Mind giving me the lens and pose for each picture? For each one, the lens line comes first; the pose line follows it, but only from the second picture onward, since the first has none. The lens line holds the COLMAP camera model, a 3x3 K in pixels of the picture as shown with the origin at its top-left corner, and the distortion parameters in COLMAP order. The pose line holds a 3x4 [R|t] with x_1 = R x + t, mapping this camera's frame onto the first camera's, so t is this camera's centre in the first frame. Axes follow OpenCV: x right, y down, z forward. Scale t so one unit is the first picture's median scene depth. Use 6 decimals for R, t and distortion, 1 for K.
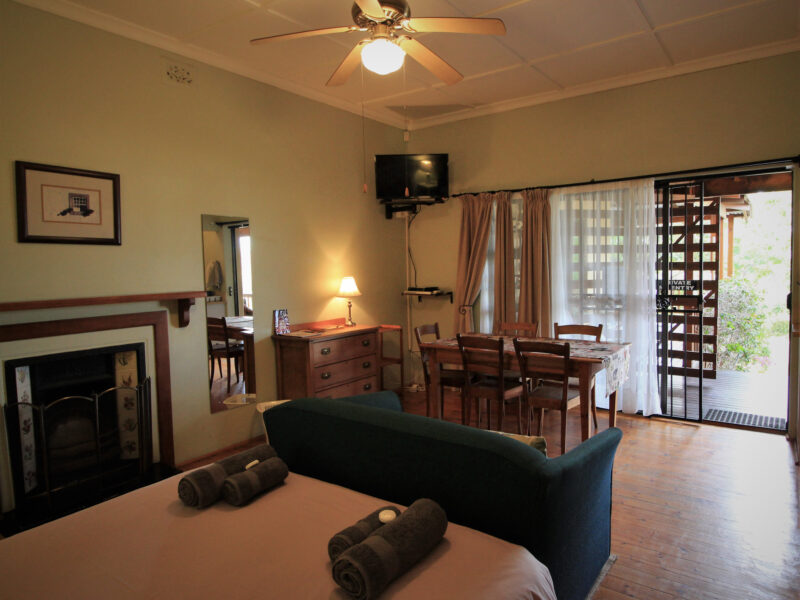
lens RADIAL K [[504.0, 0, 400.0], [0, 504.0, 300.0], [0, 0, 1]] dist [-0.003034, 0.000685]
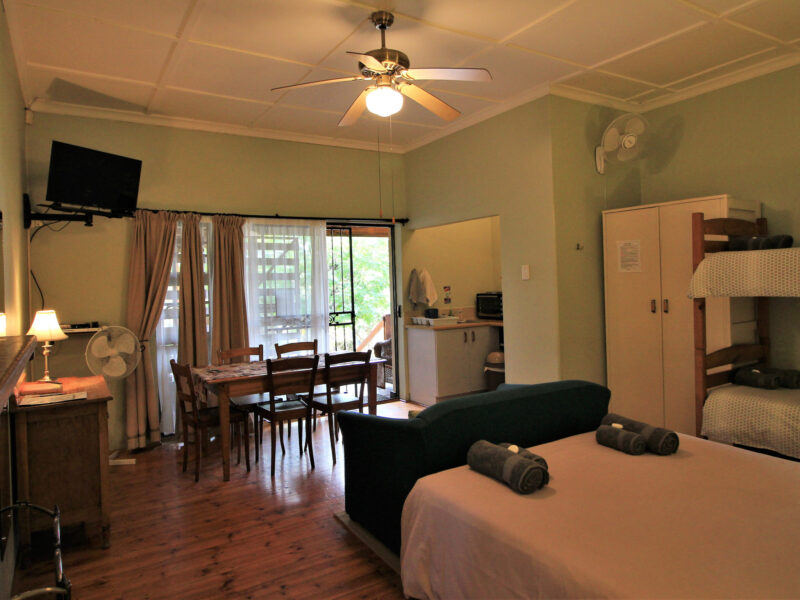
lens RADIAL K [[504.0, 0, 400.0], [0, 504.0, 300.0], [0, 0, 1]] dist [-0.003034, 0.000685]
pose [[0.448825, -0.023645, 0.893307, -0.469645], [0.076030, 0.997036, -0.011810, -0.012777], [-0.890379, 0.073219, 0.449292, 0.244437]]
